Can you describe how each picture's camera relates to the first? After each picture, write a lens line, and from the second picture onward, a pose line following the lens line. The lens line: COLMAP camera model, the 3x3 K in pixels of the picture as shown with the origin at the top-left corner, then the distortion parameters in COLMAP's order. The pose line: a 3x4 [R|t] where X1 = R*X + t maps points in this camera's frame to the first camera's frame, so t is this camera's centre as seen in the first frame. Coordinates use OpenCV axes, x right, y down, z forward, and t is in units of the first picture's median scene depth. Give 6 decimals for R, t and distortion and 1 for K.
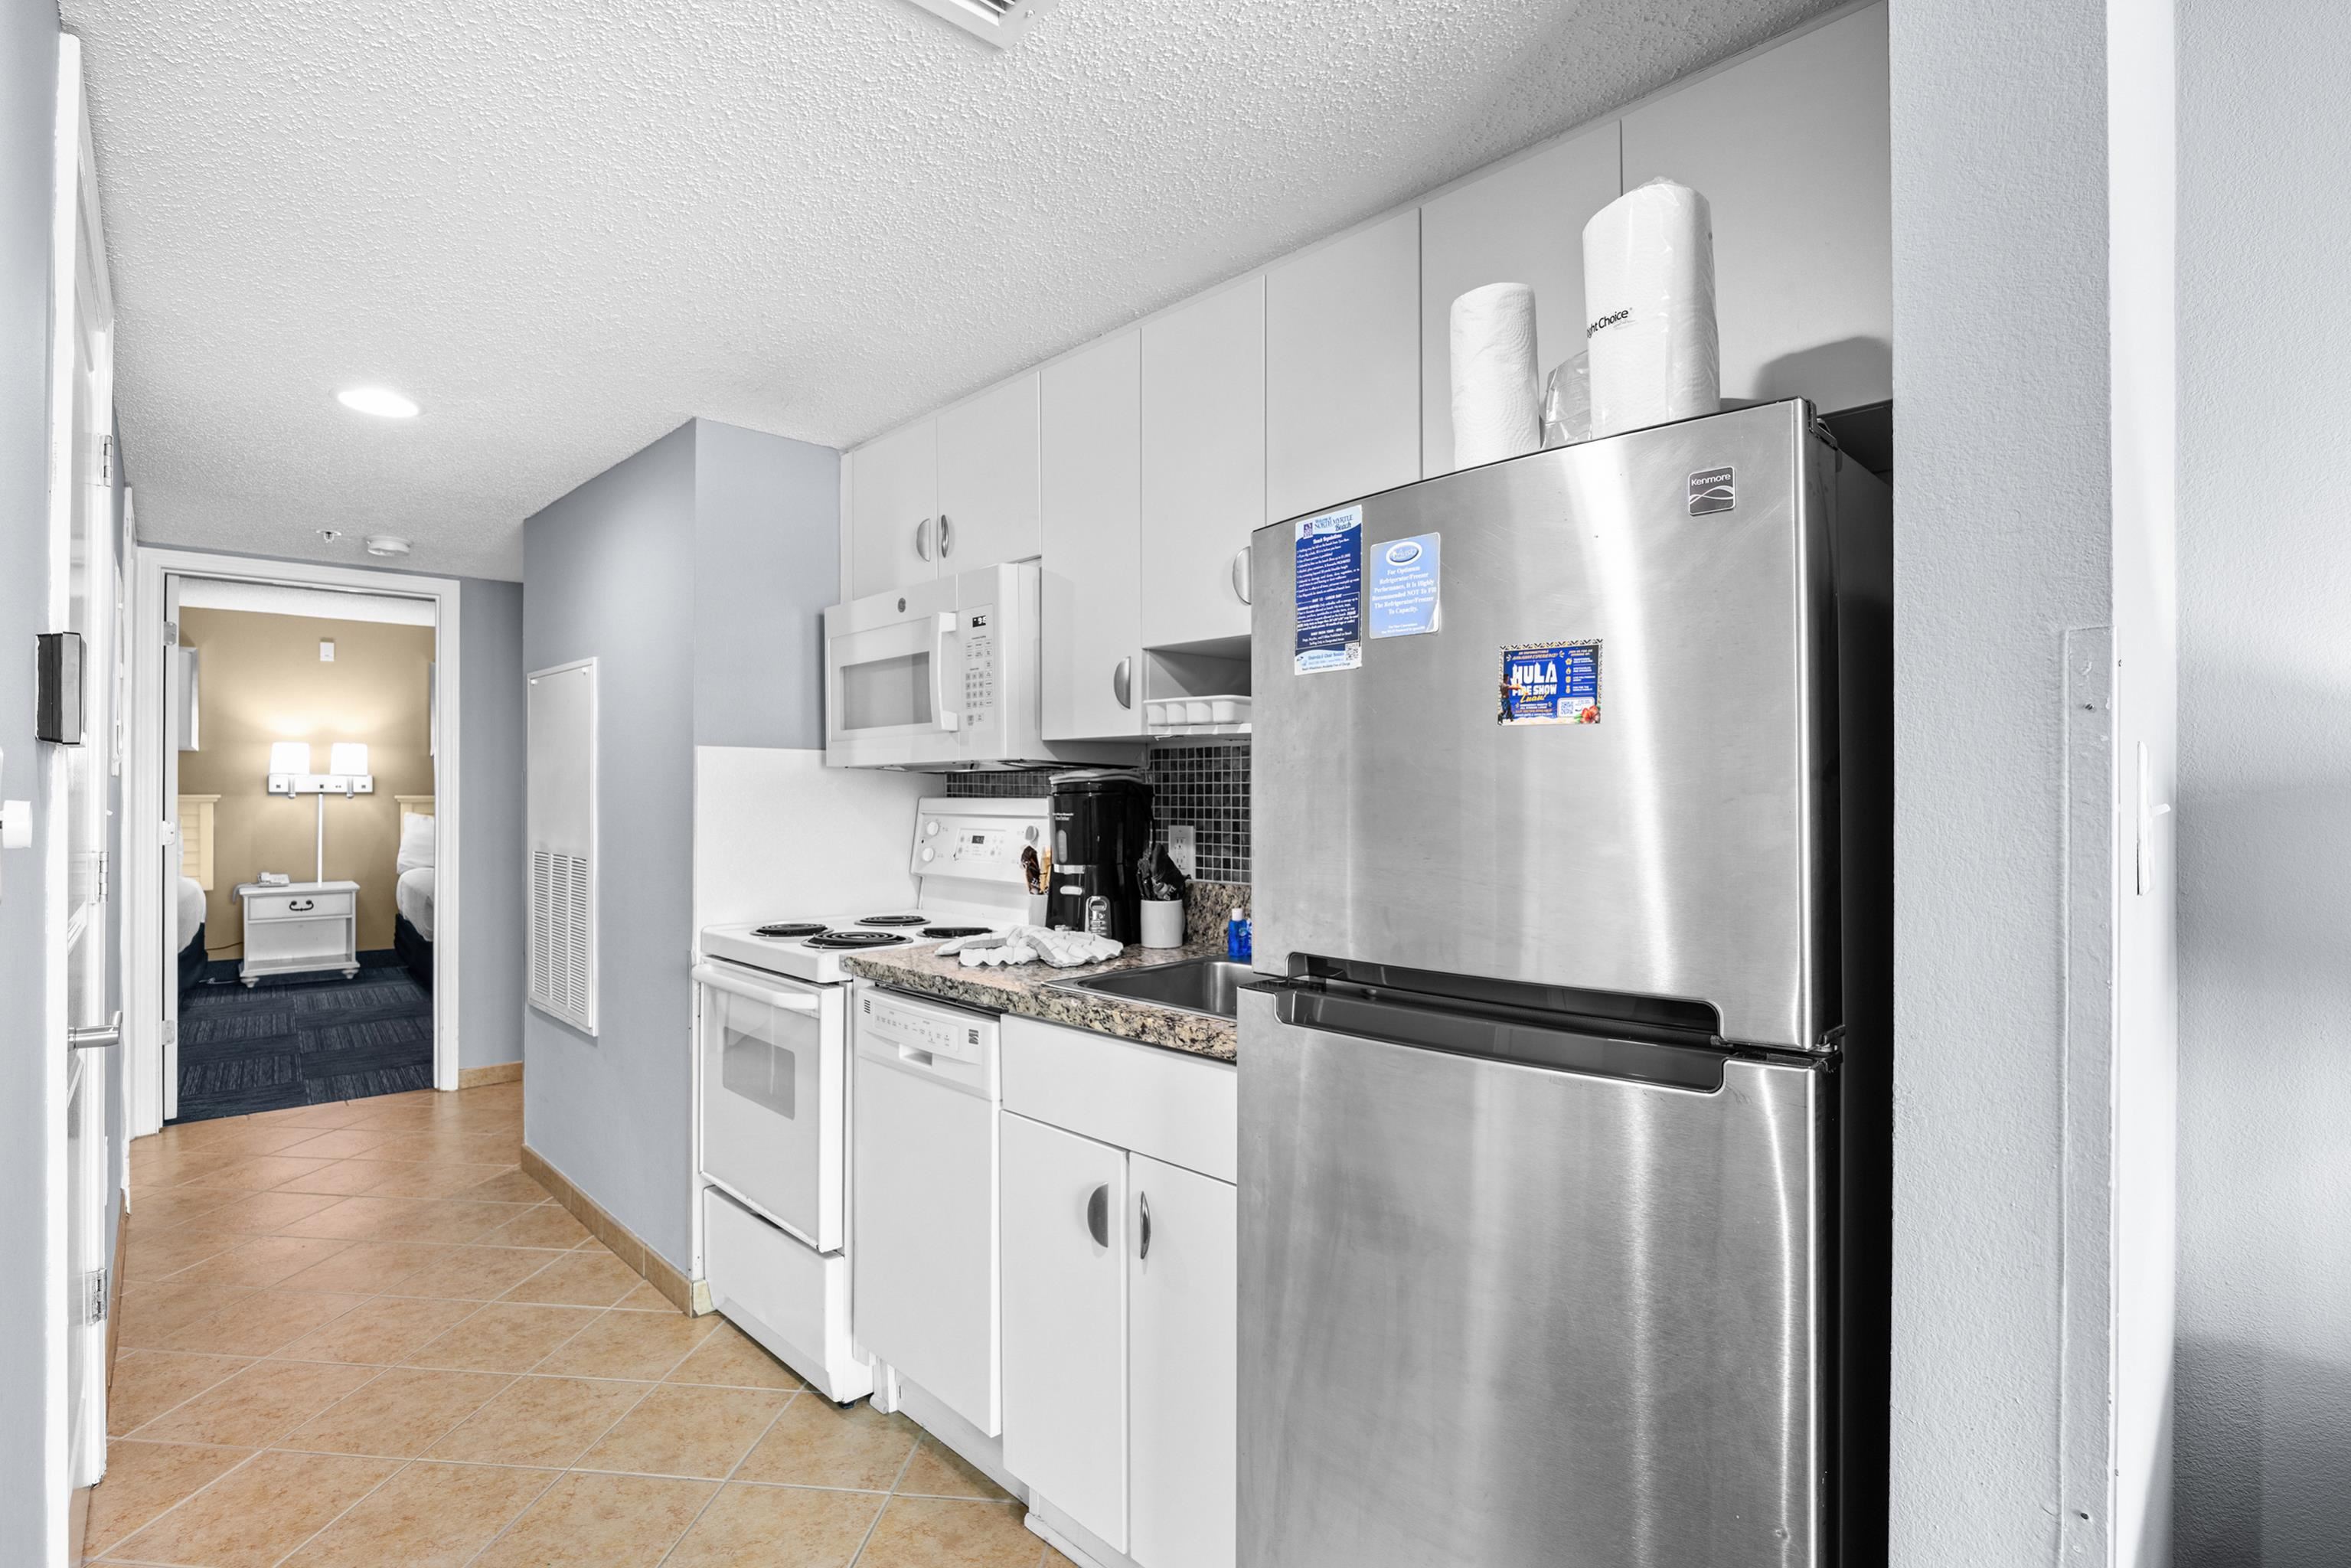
lens RADIAL K [[1111.0, 0, 1167.3], [0, 1111.0, 791.6], [0, 0, 1]] dist [-0.016944, 0.002930]
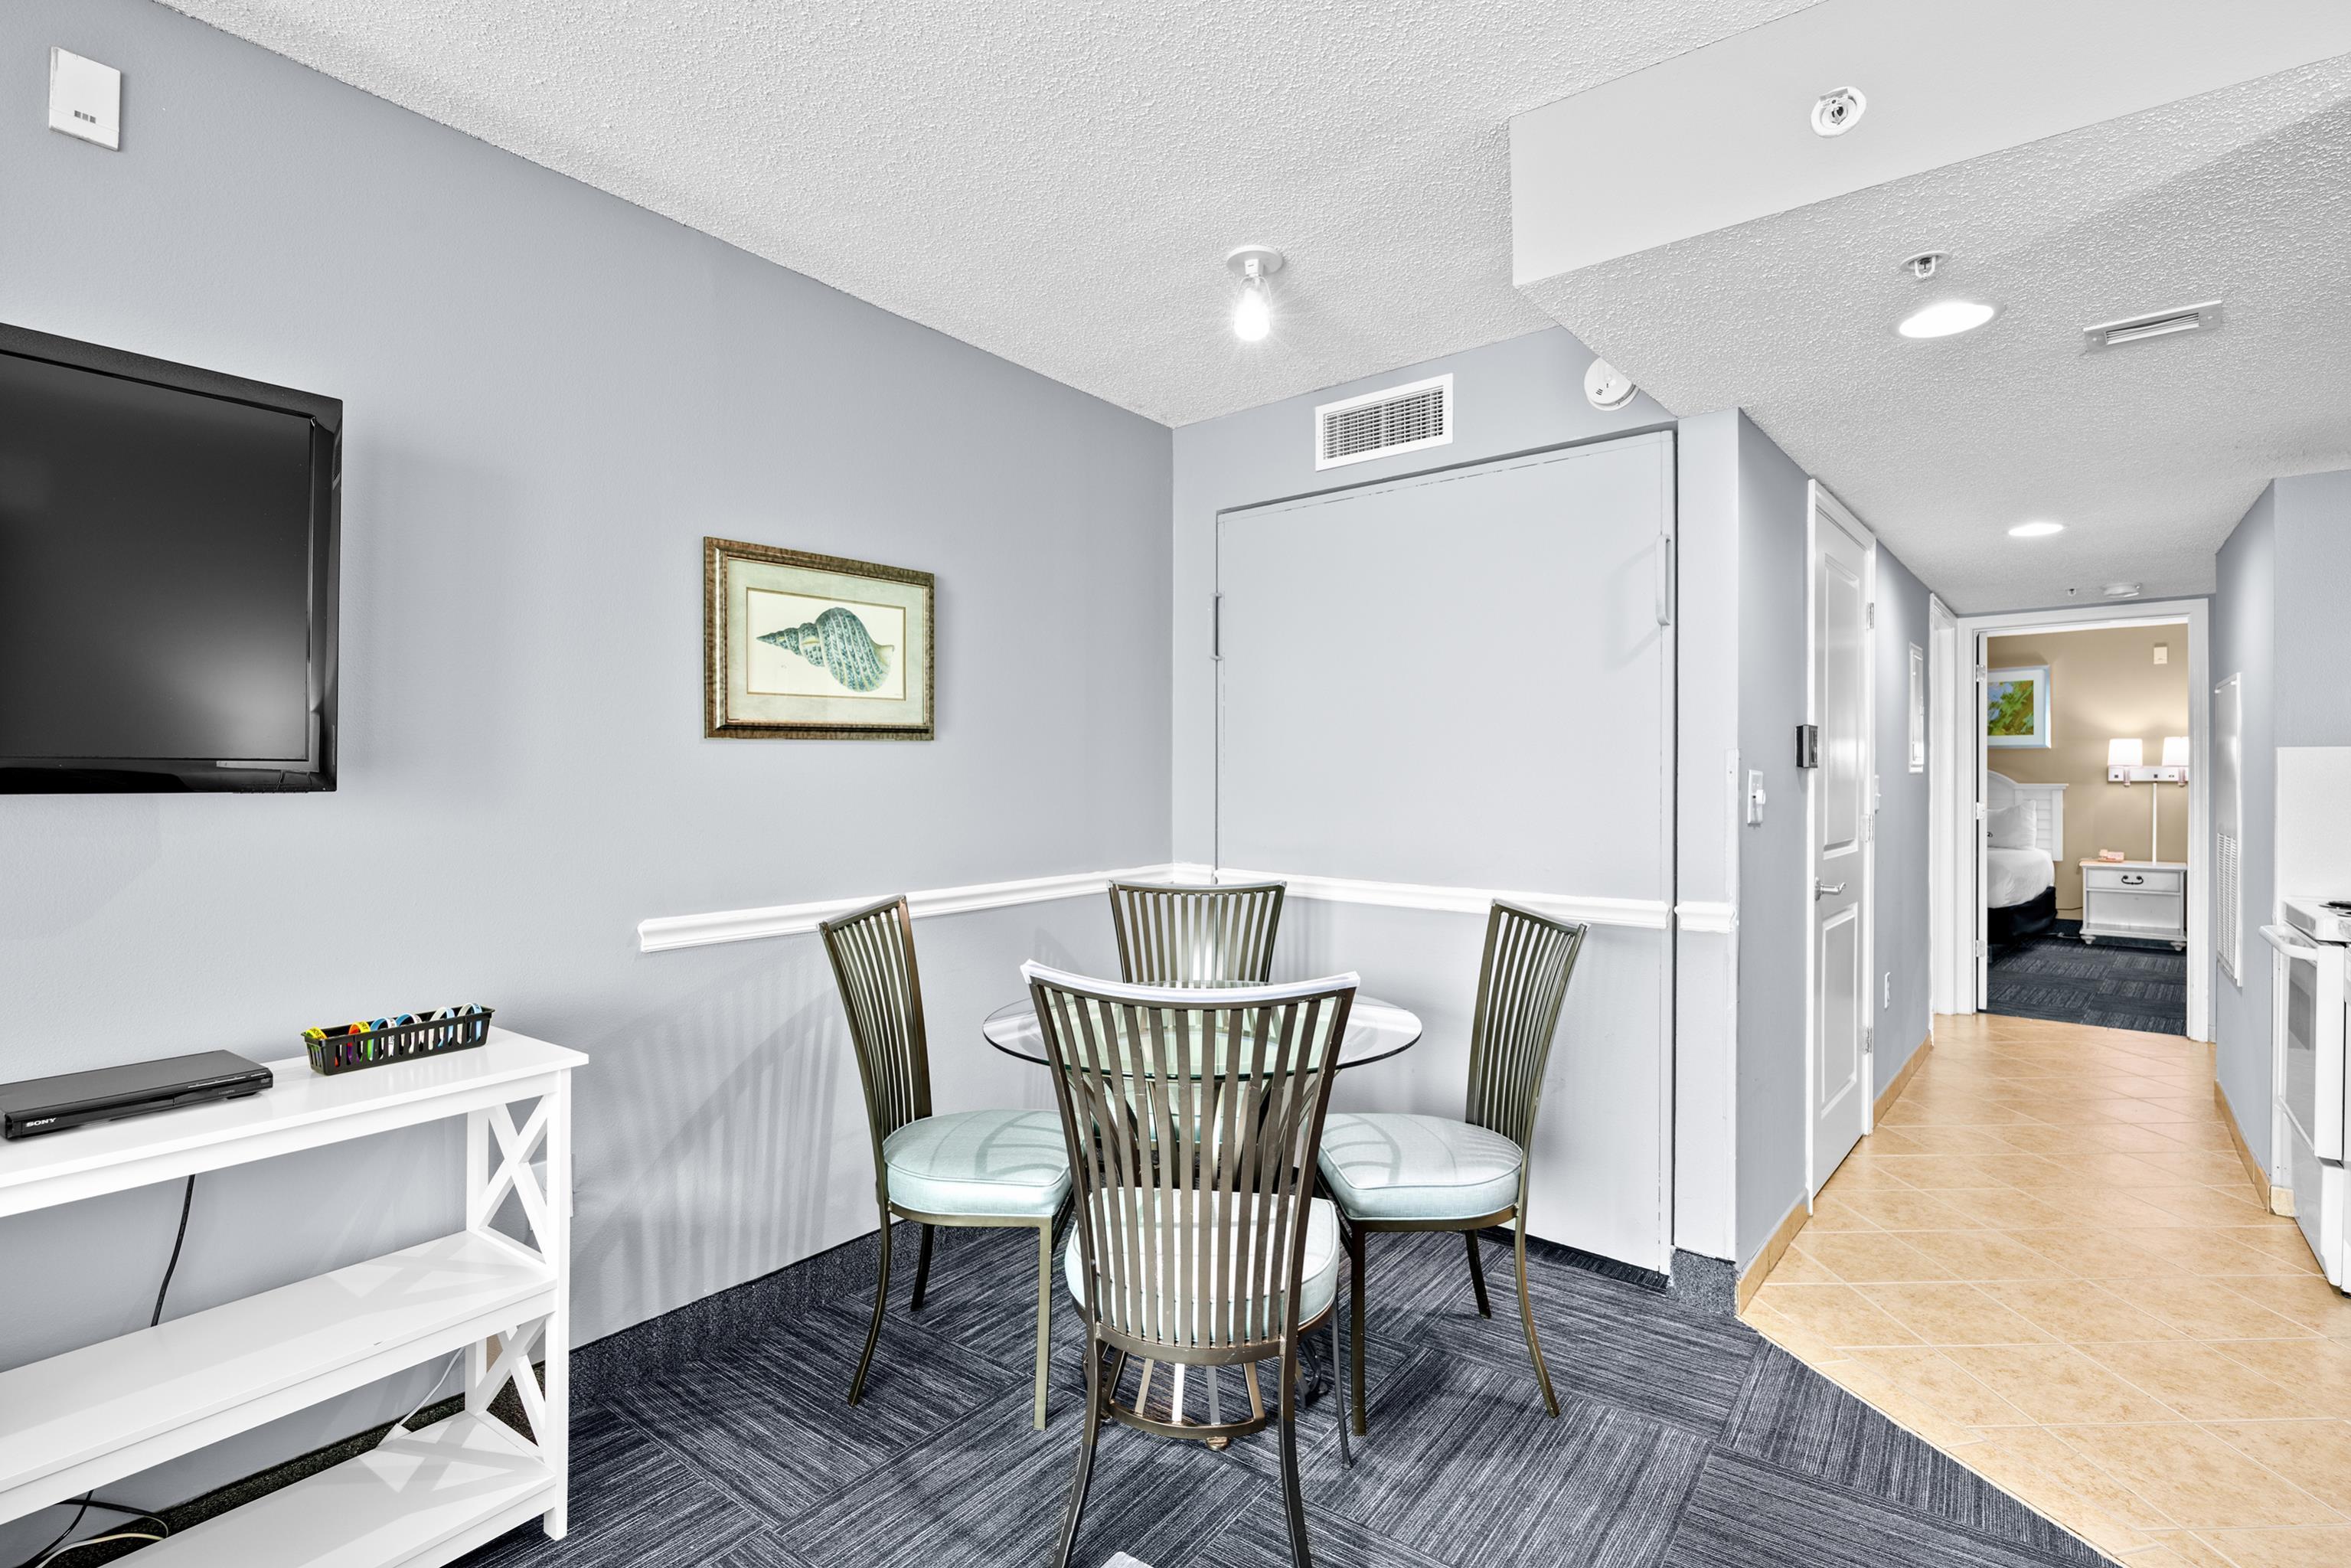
lens RADIAL K [[1111.0, 0, 1171.7], [0, 1111.0, 777.1], [0, 0, 1]] dist [-0.016944, 0.002930]
pose [[0.115989, -0.003703, -0.993244, 0.631644], [0.002795, 0.999990, -0.003402, -0.008149], [0.993247, -0.002382, 0.115999, -0.349914]]
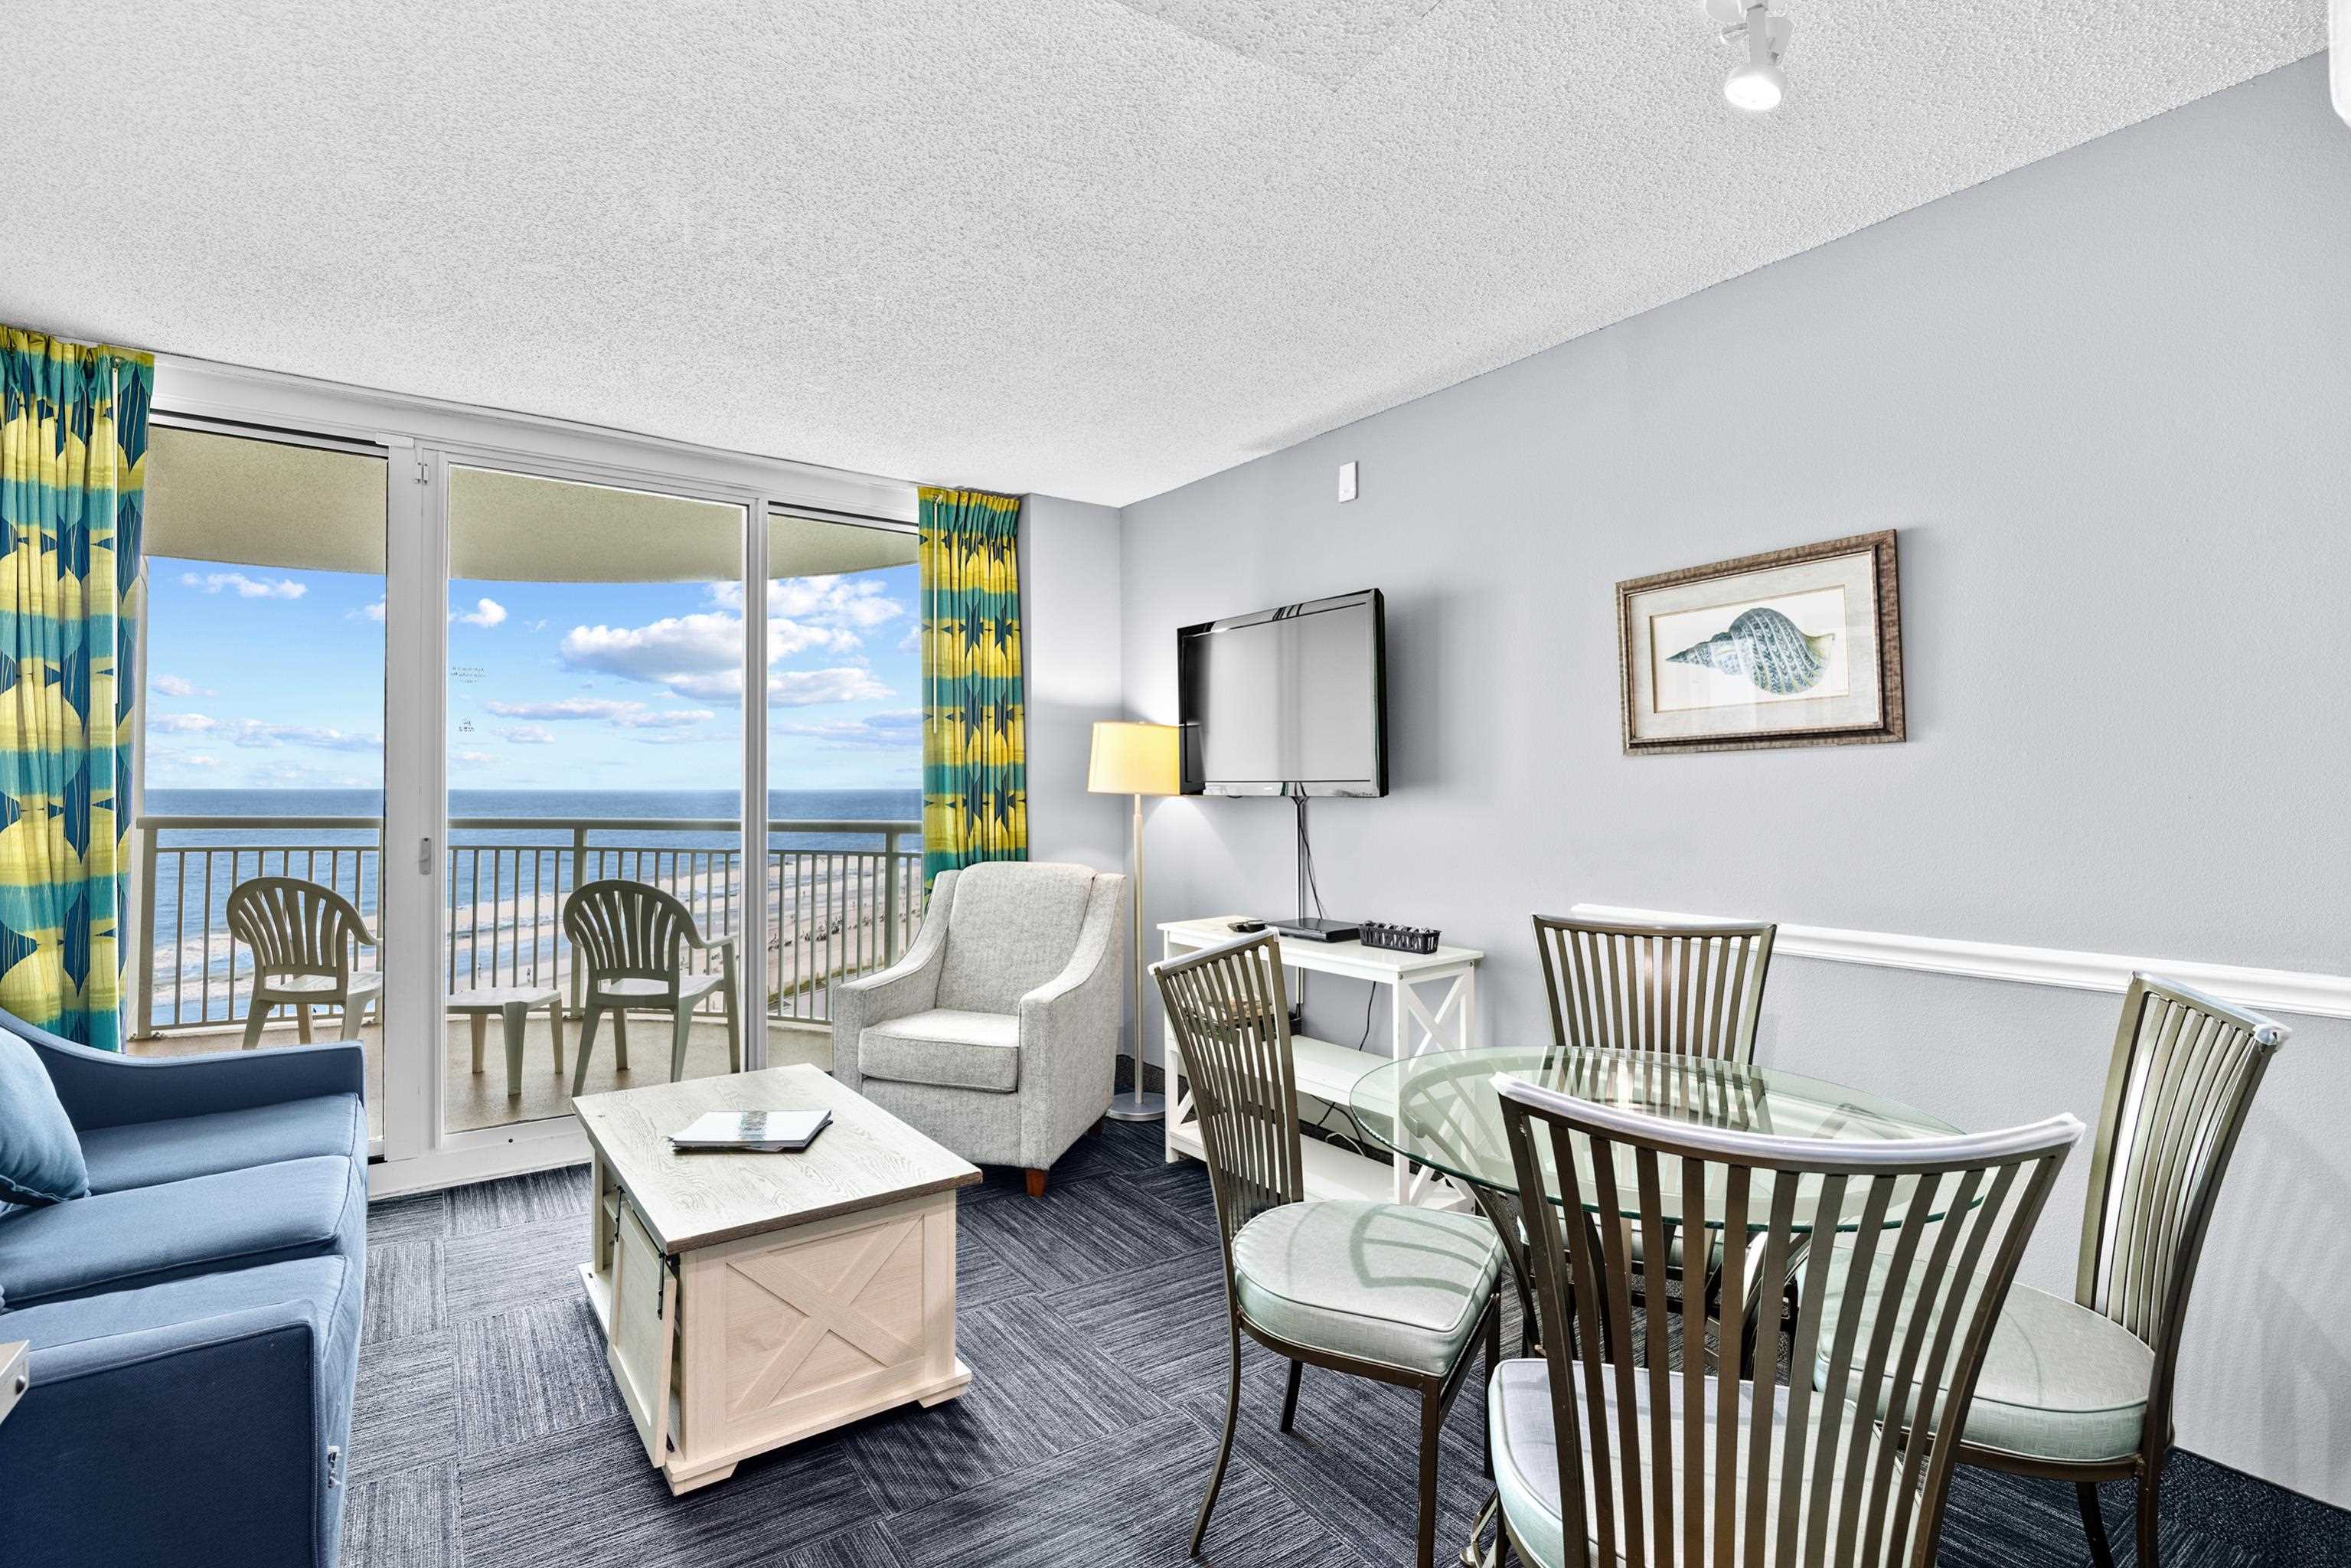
lens RADIAL K [[1111.0, 0, 1173.4], [0, 1111.0, 777.8], [0, 0, 1]] dist [-0.016944, 0.002930]
pose [[-0.976700, -0.001011, 0.214608, -0.129696], [-0.003436, 0.999934, -0.010924, -0.010448], [-0.214583, -0.011407, -0.976639, 0.499898]]
